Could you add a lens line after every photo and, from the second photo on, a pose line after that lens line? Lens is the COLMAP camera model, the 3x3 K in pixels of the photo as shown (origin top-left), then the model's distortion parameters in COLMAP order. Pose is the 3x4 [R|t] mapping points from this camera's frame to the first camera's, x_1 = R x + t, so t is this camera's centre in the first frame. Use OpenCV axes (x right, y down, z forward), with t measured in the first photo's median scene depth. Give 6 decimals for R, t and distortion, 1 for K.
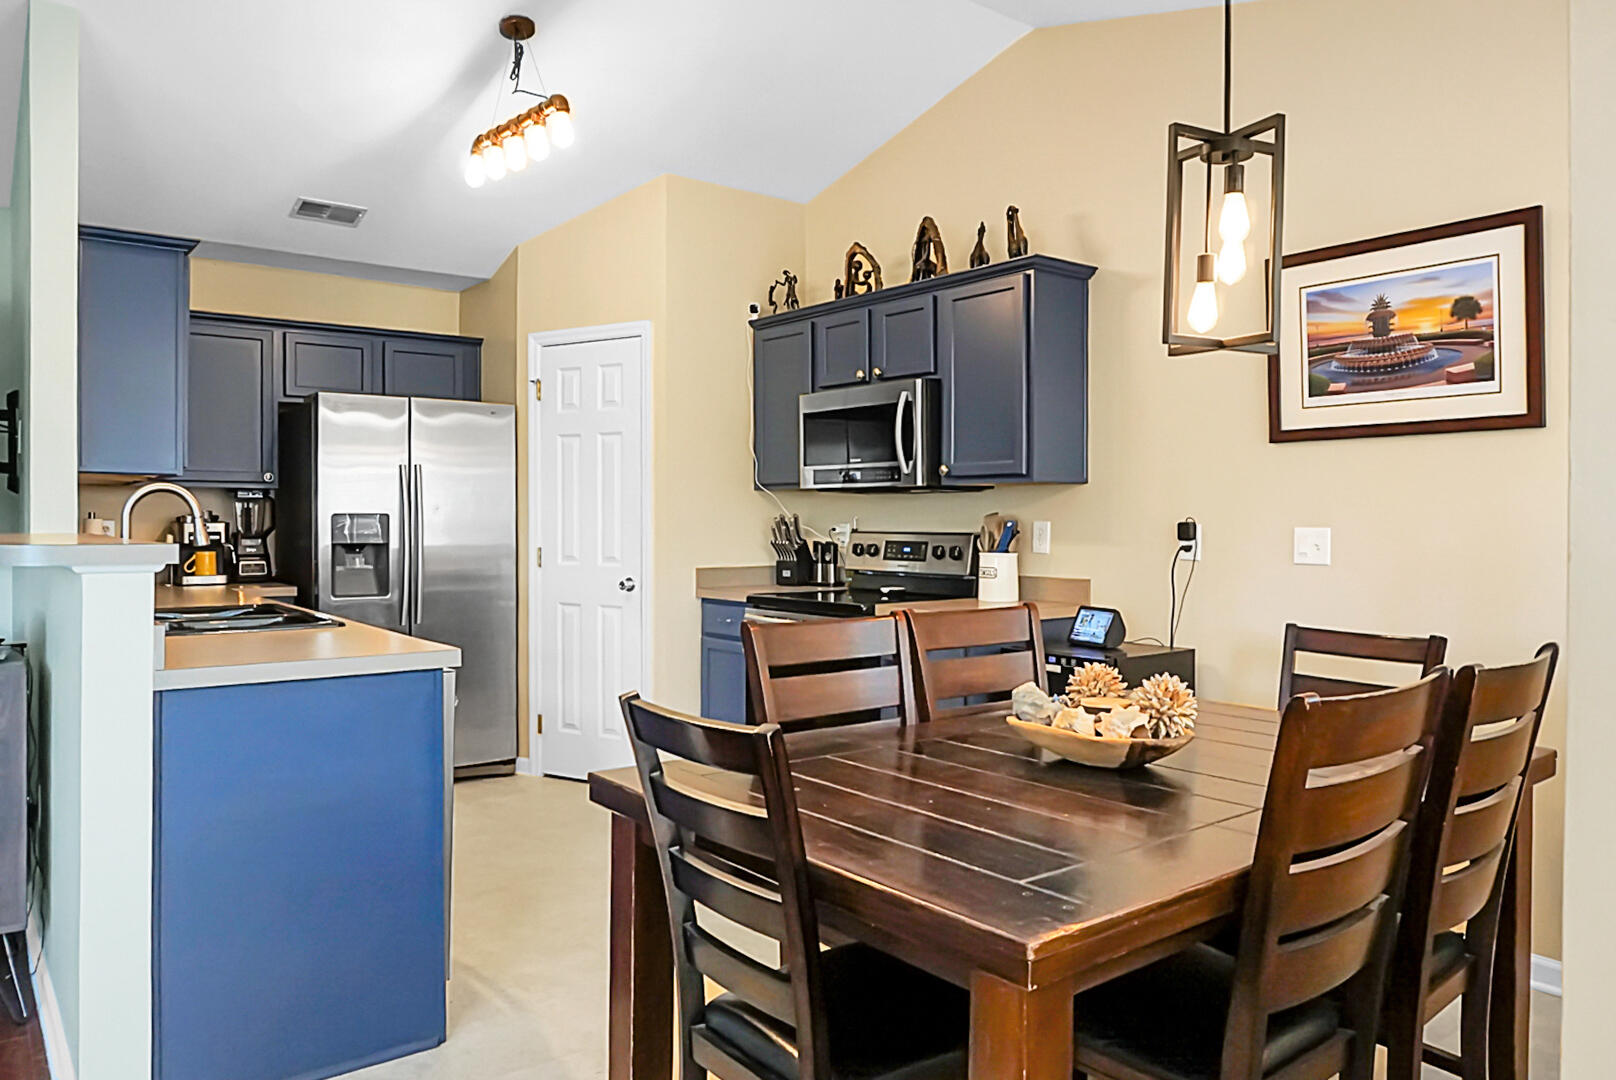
lens RADIAL K [[1127.1, 0, 791.0], [0, 1127.1, 528.4], [0, 0, 1]] dist [-0.041363, 0.033139]
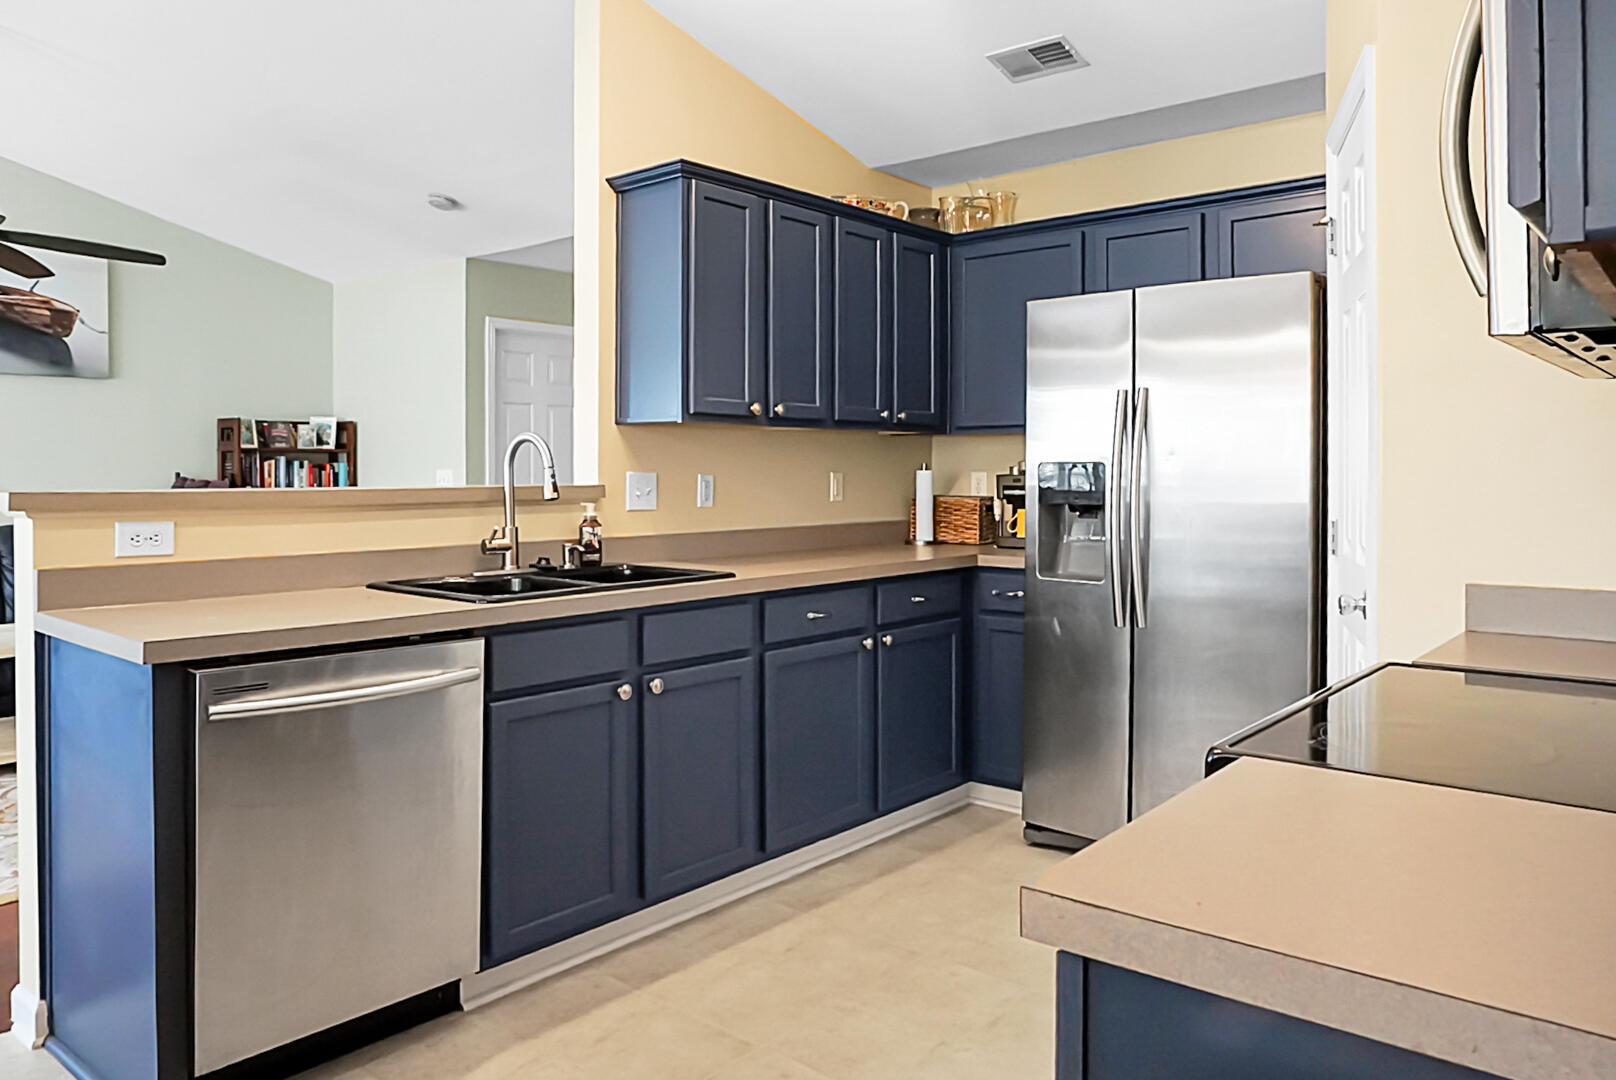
lens RADIAL K [[1127.1, 0, 809.4], [0, 1127.1, 474.3], [0, 0, 1]] dist [-0.041363, 0.033139]
pose [[0.218539, -0.000594, -0.975828, 0.291861], [-0.005937, 0.999980, -0.001938, -0.003306], [0.975810, 0.006217, 0.218532, 0.709727]]
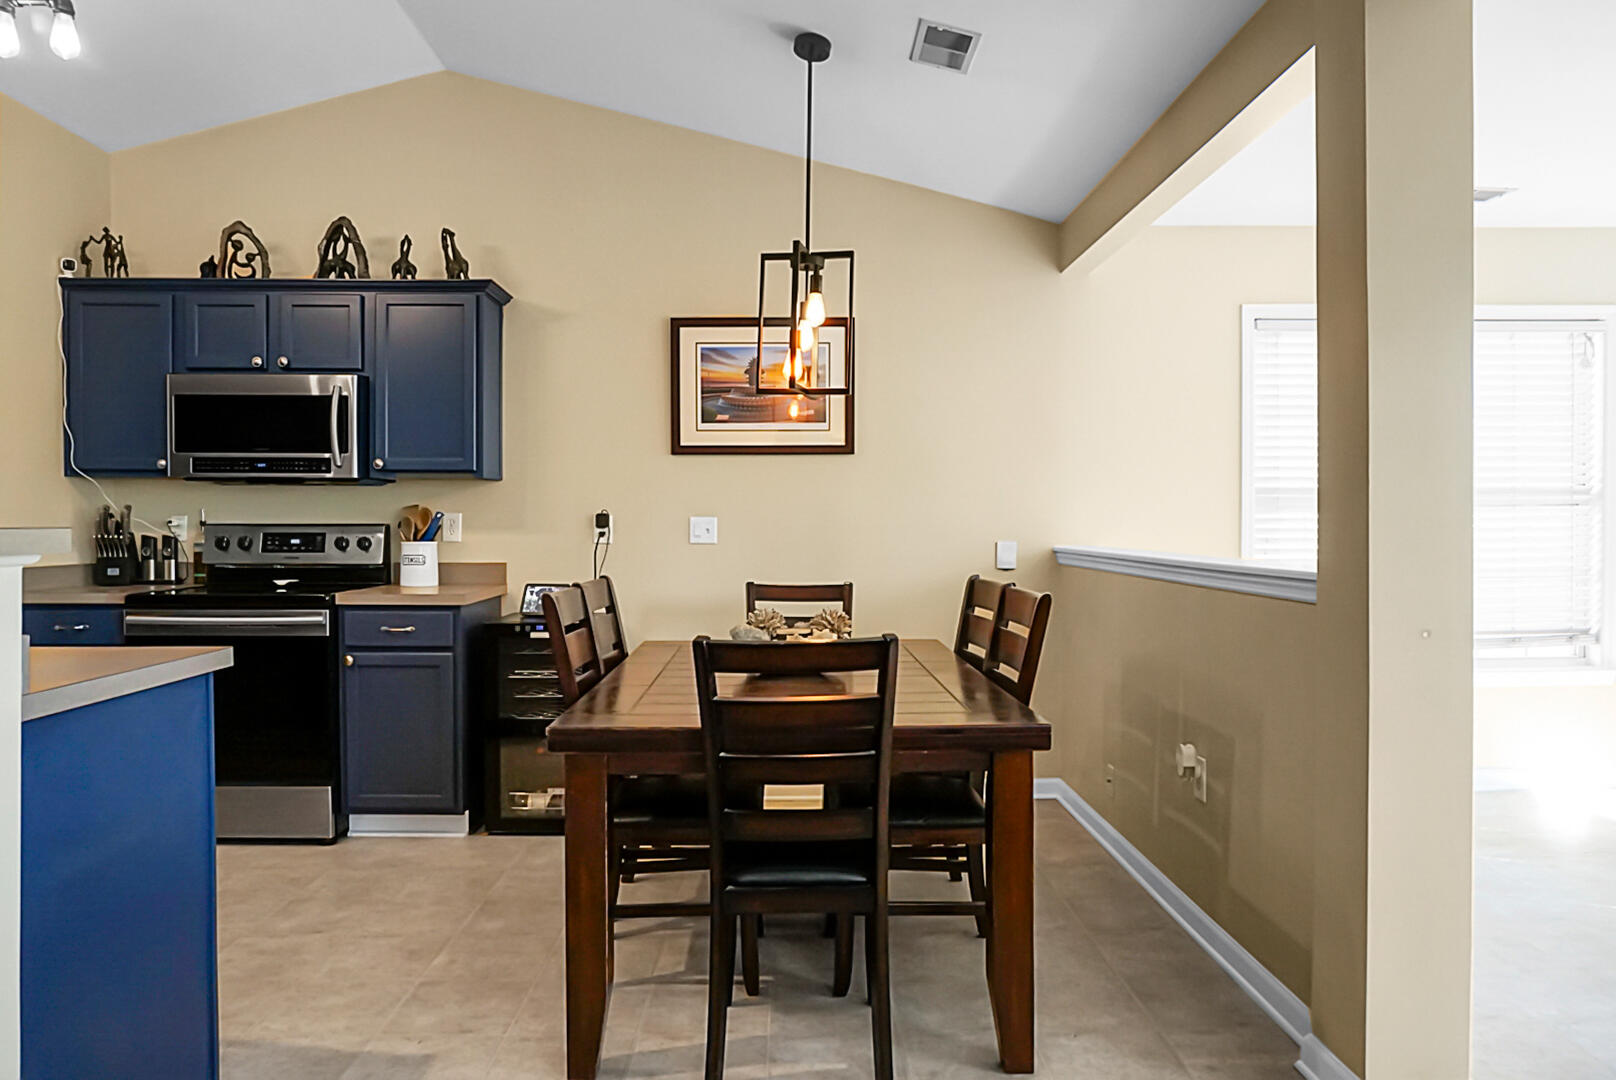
lens RADIAL K [[1127.1, 0, 817.1], [0, 1127.1, 533.8], [0, 0, 1]] dist [-0.041363, 0.033139]
pose [[0.599331, -0.009095, 0.800450, -0.408023], [0.005521, 0.999959, 0.007228, 0.007506], [-0.800483, 0.000087, 0.599356, 0.037031]]
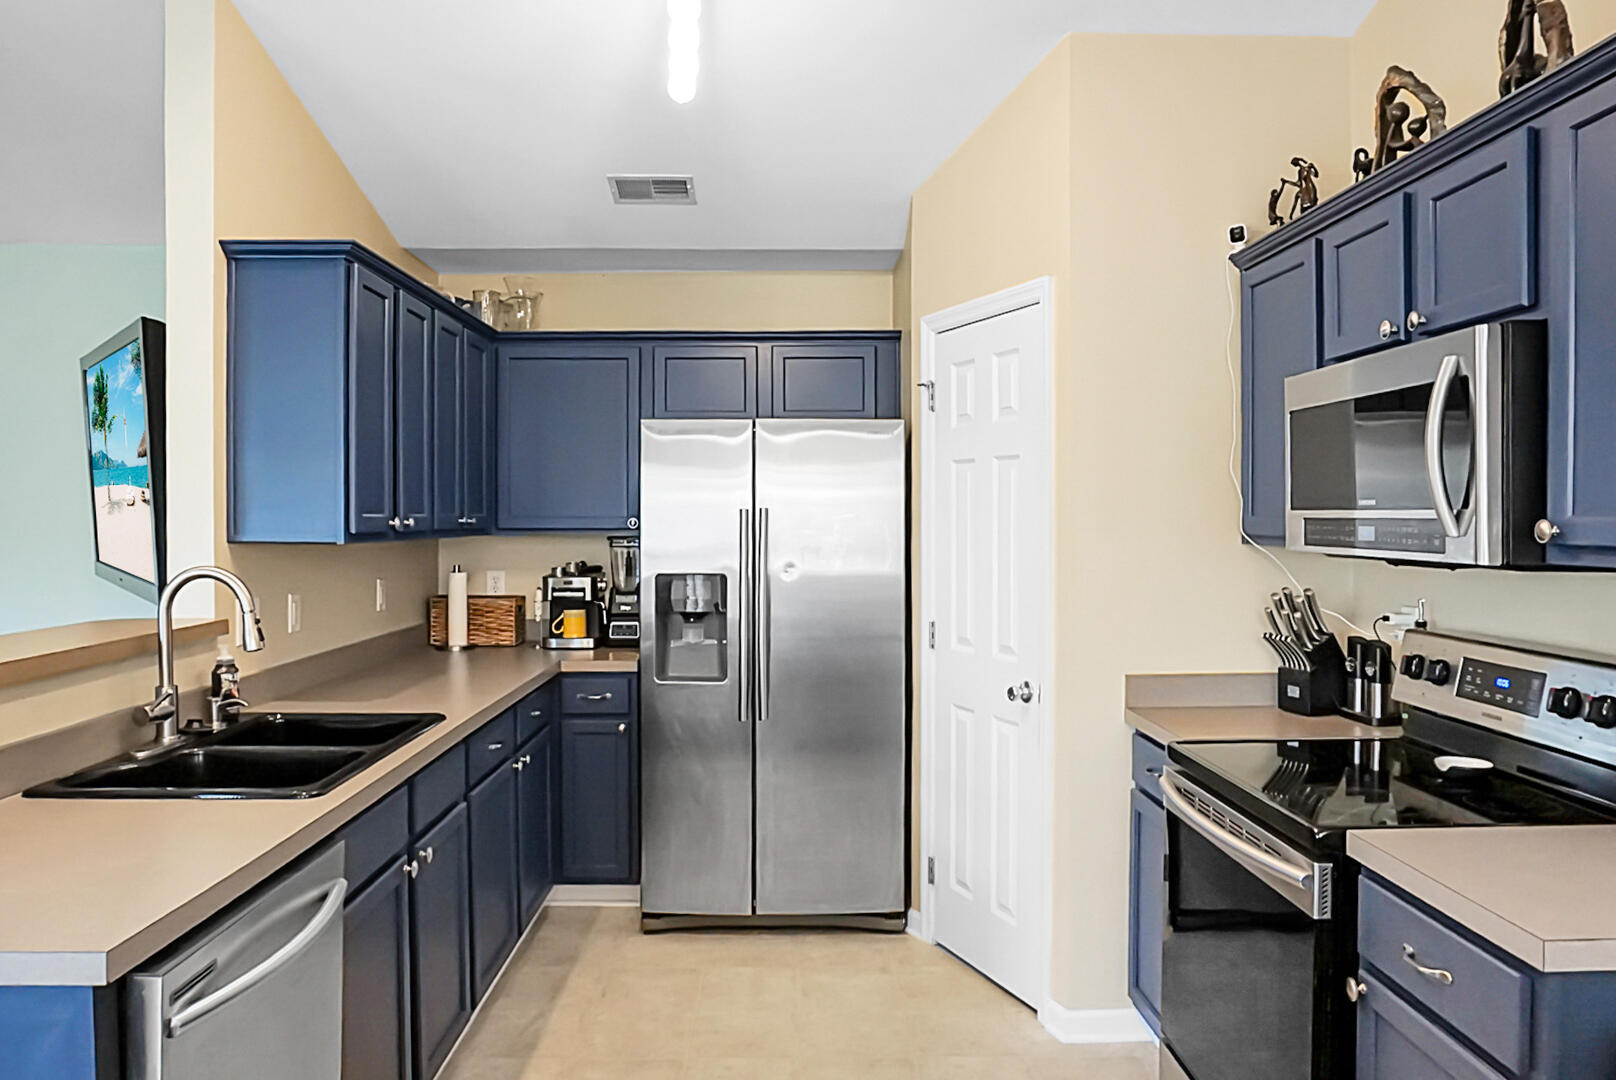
lens RADIAL K [[1127.1, 0, 794.0], [0, 1127.1, 543.1], [0, 0, 1]] dist [-0.041363, 0.033139]
pose [[0.806420, 0.009009, -0.591274, 0.138070], [-0.000950, 0.999902, 0.013939, -0.046930], [0.591342, -0.010679, 0.806350, 0.433228]]
